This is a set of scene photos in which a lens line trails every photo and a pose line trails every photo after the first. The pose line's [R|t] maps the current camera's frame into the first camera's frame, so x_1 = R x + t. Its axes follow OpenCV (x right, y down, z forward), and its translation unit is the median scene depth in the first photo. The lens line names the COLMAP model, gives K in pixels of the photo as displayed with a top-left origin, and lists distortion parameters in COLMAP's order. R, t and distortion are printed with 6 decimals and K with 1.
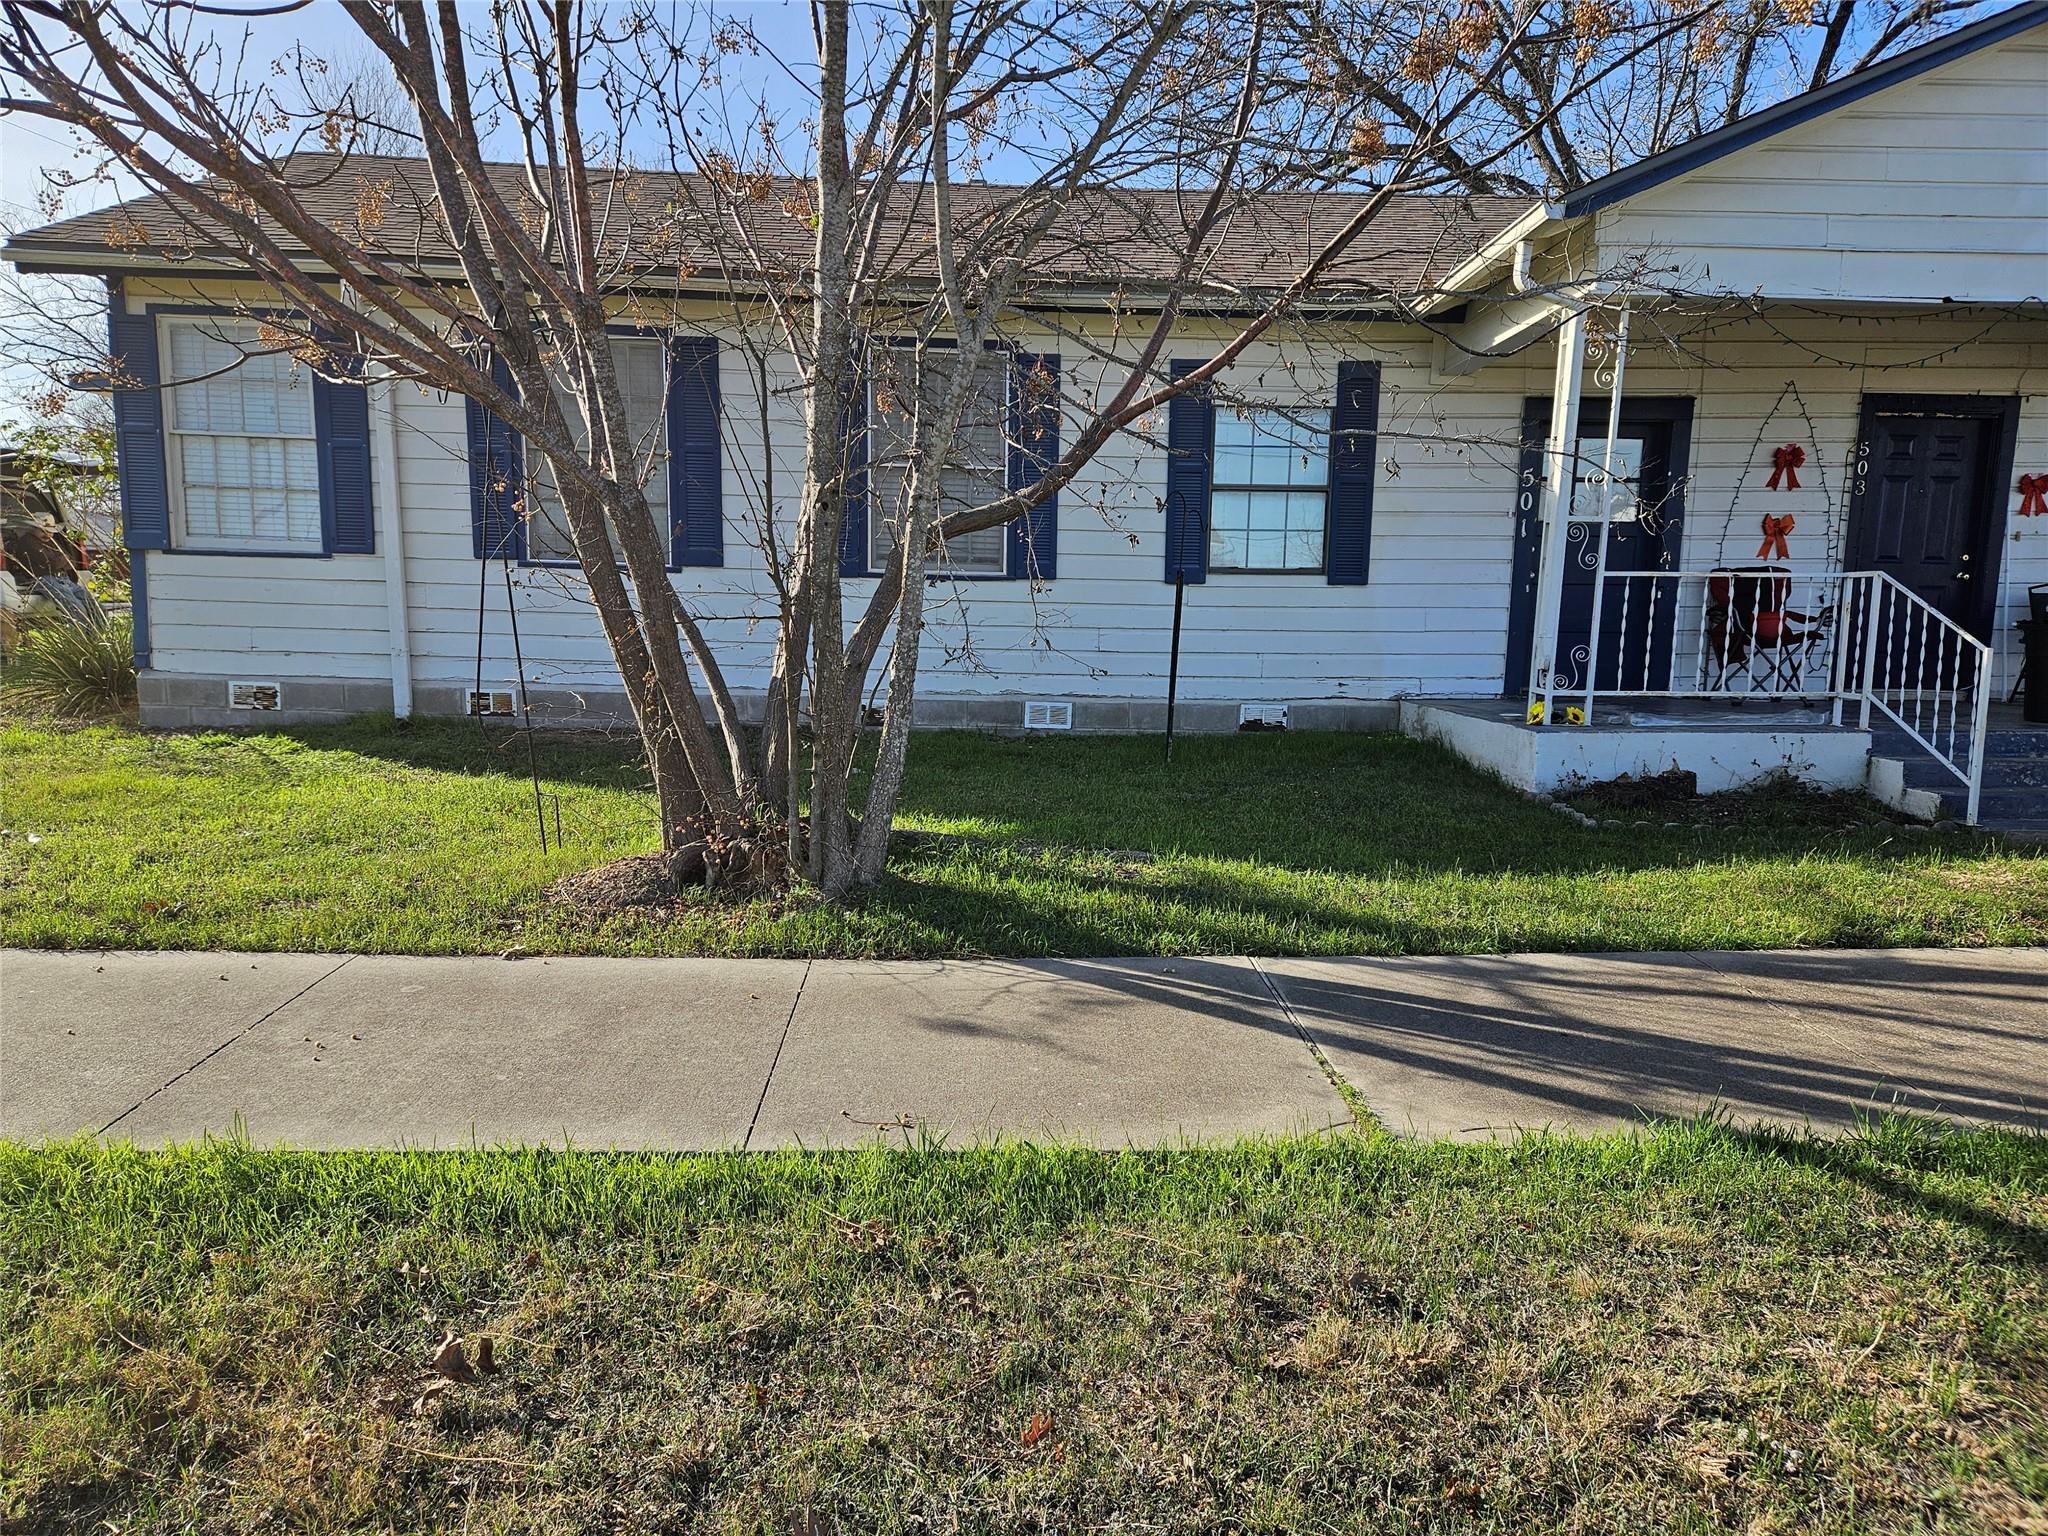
lens RADIAL K [[1363.5, 0, 1031.2], [0, 1363.5, 763.5], [0, 0, 1]] dist [0.080066, -0.065930]
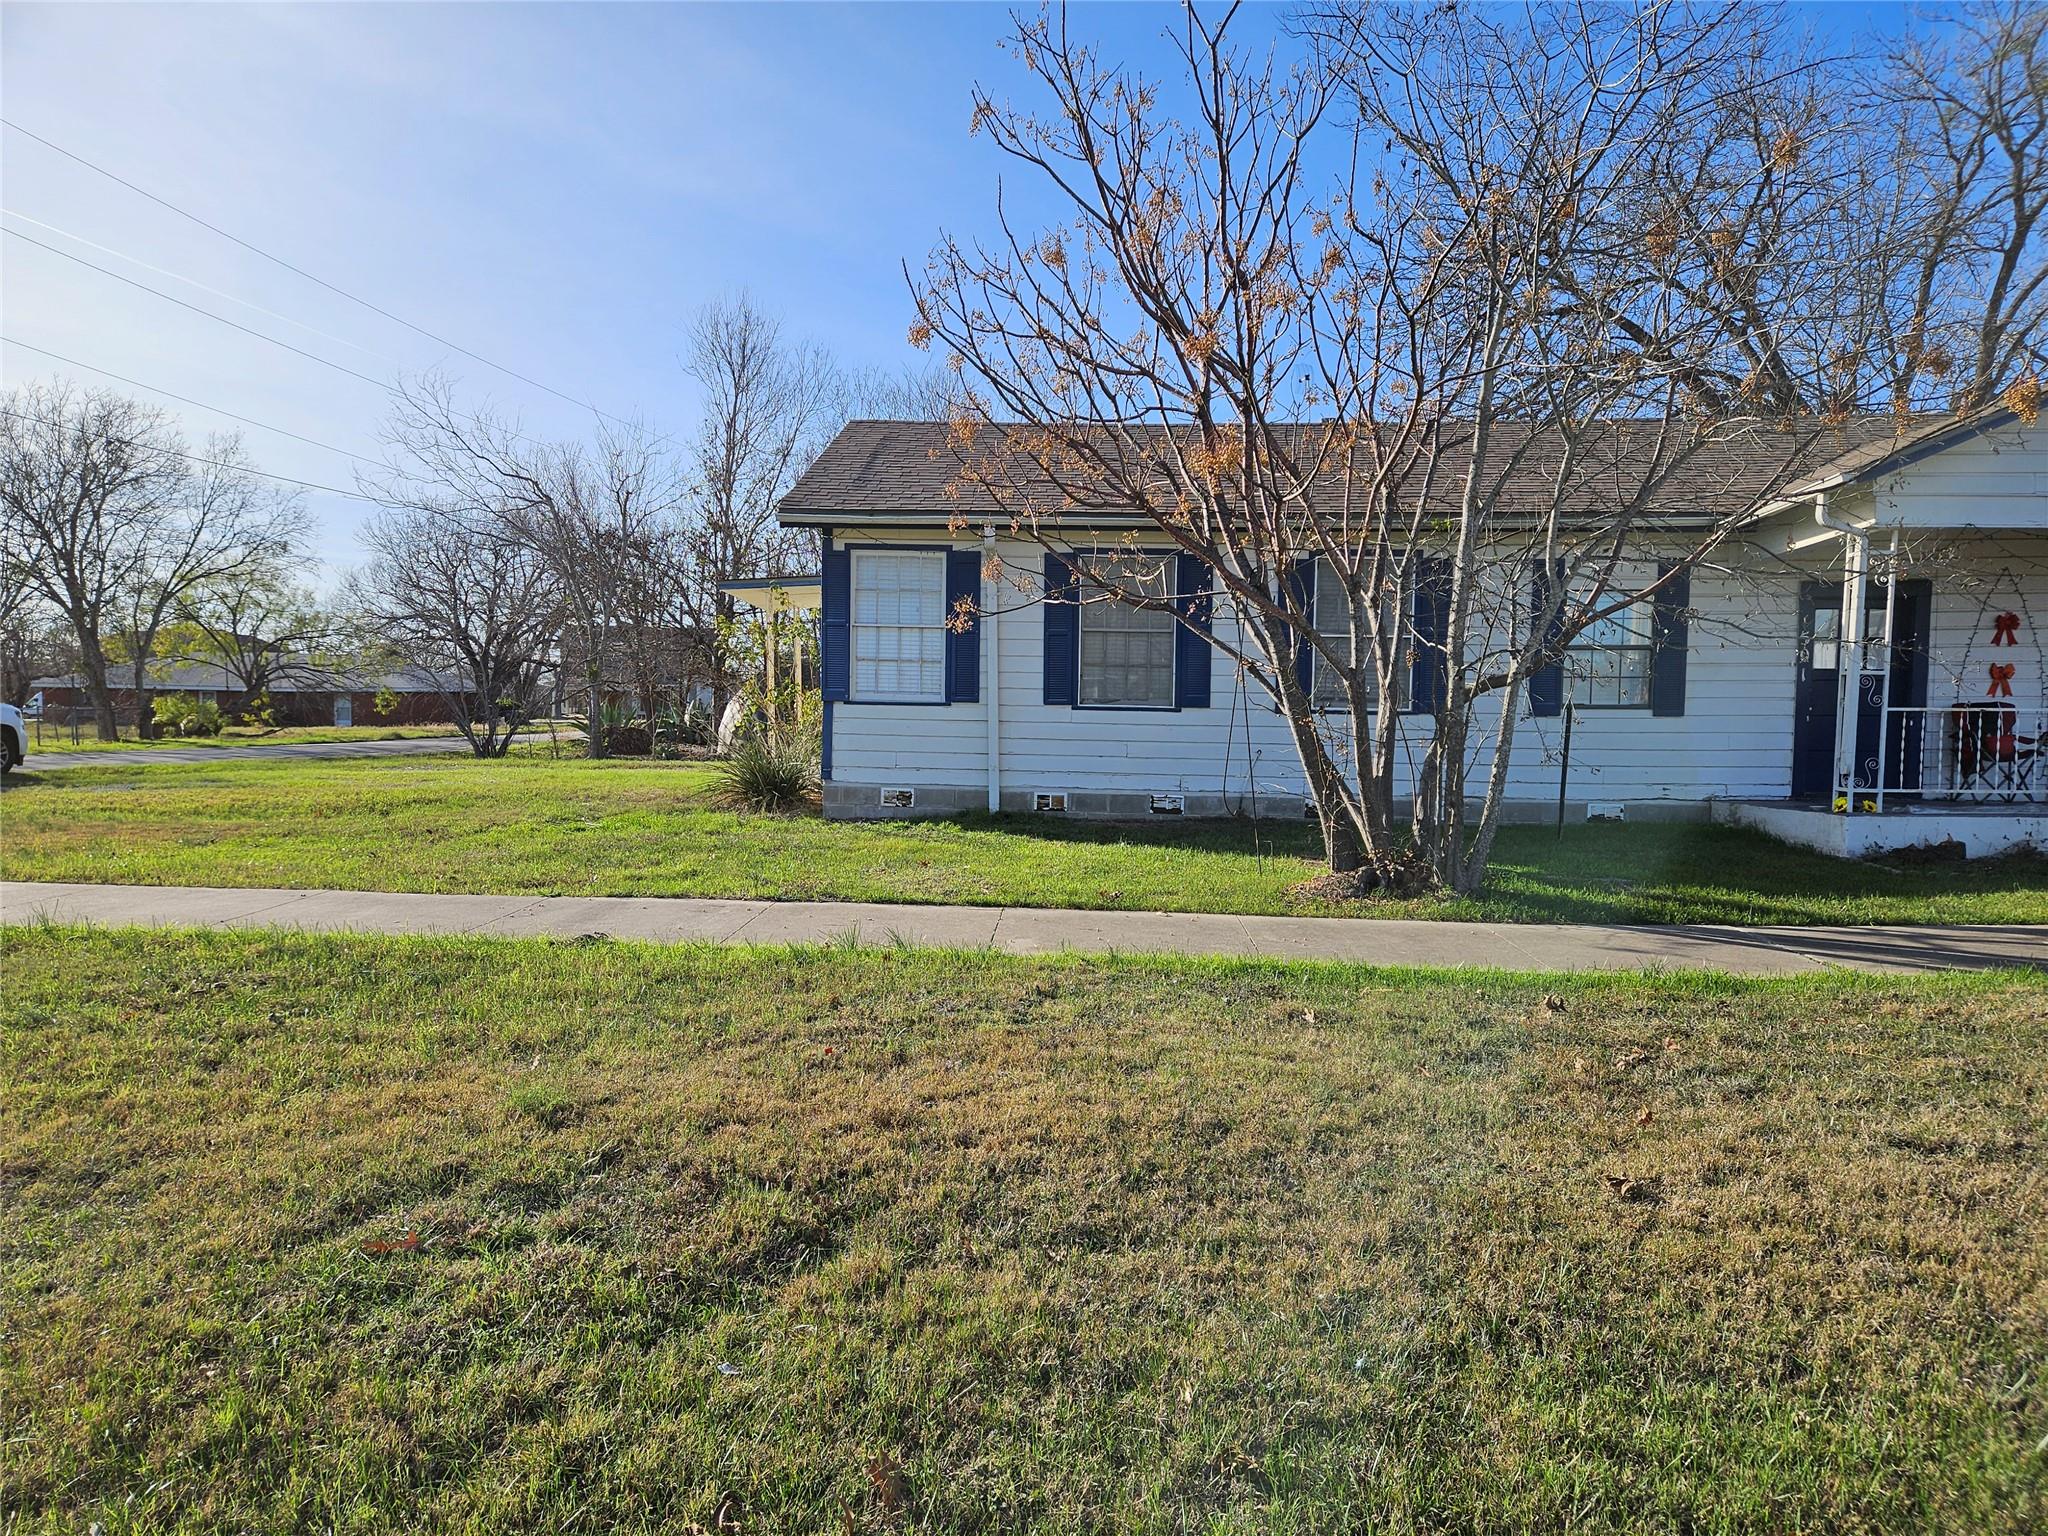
lens RADIAL K [[1363.5, 0, 1015.6], [0, 1363.5, 776.9], [0, 0, 1]] dist [0.080066, -0.065930]
pose [[0.994775, -0.001814, -0.102073, -0.287505], [-0.006769, 0.996470, -0.083672, 0.051848], [0.101864, 0.083926, 0.991252, -0.448280]]
